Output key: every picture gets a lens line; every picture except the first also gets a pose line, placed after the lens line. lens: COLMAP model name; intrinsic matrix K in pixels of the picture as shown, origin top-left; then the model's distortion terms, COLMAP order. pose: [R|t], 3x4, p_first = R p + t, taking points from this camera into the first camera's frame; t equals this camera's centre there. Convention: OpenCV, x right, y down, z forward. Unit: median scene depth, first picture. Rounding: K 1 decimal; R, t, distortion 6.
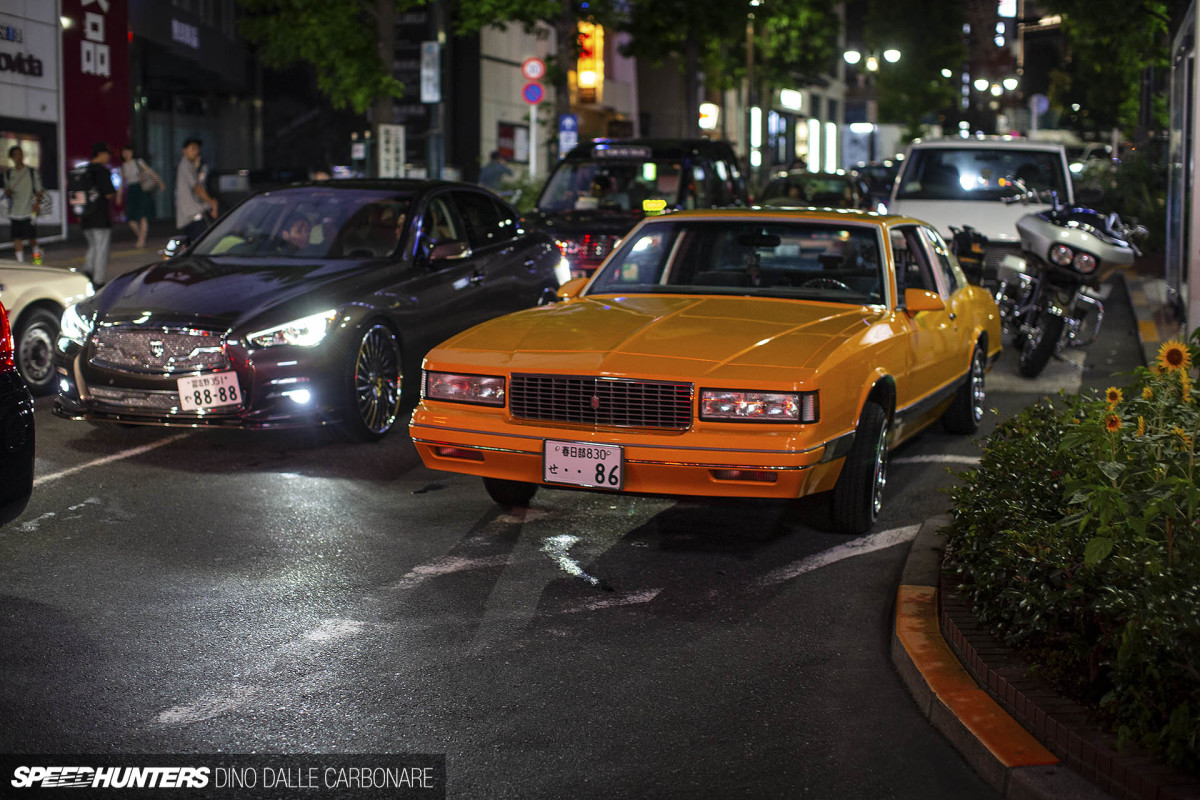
lens RADIAL K [[1901.3, 0, 600.0], [0, 1901.3, 400.0], [0, 0, 1]] dist [-0.111435, 0.006736]
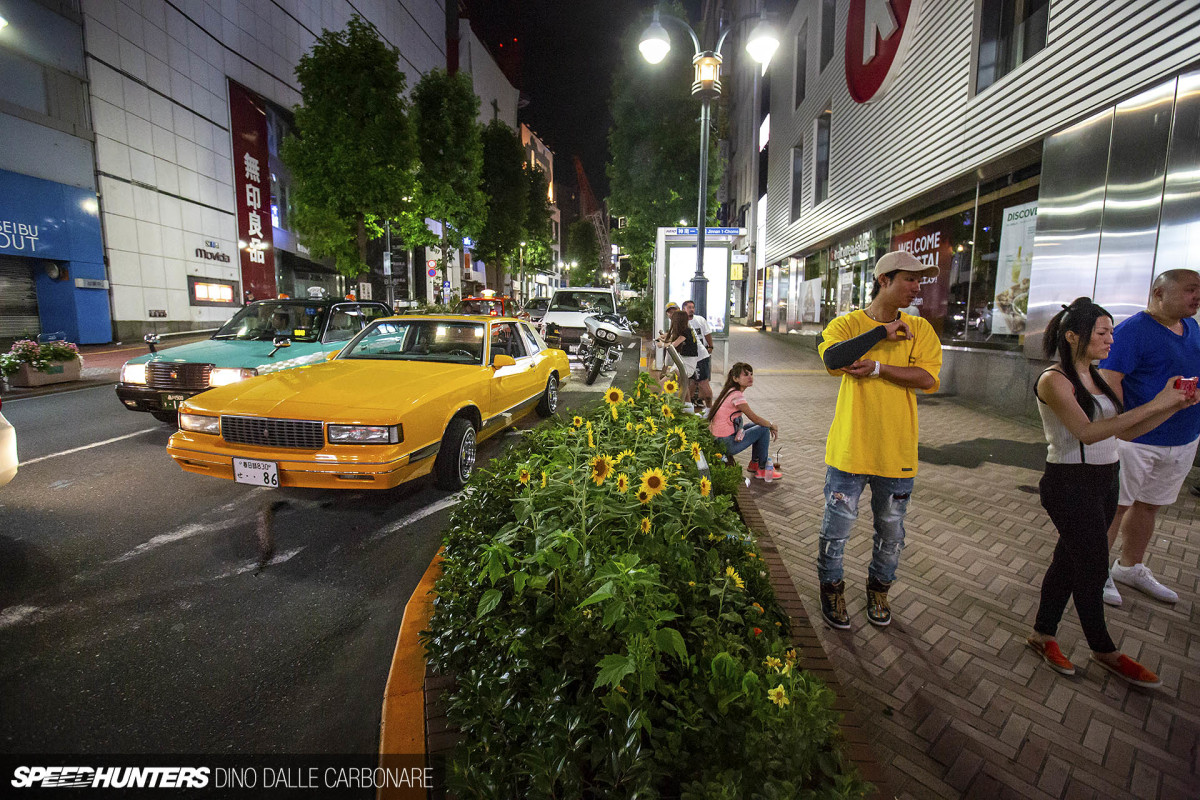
lens RADIAL K [[602.8, 0, 600.0], [0, 602.8, 400.0], [0, 0, 1]] dist [-0.000357, 0.000057]
pose [[0.982799, -0.026580, 0.182754, 0.096778], [0.019401, 0.998972, 0.040959, -0.022534], [-0.183655, -0.036709, 0.982305, 0.226148]]
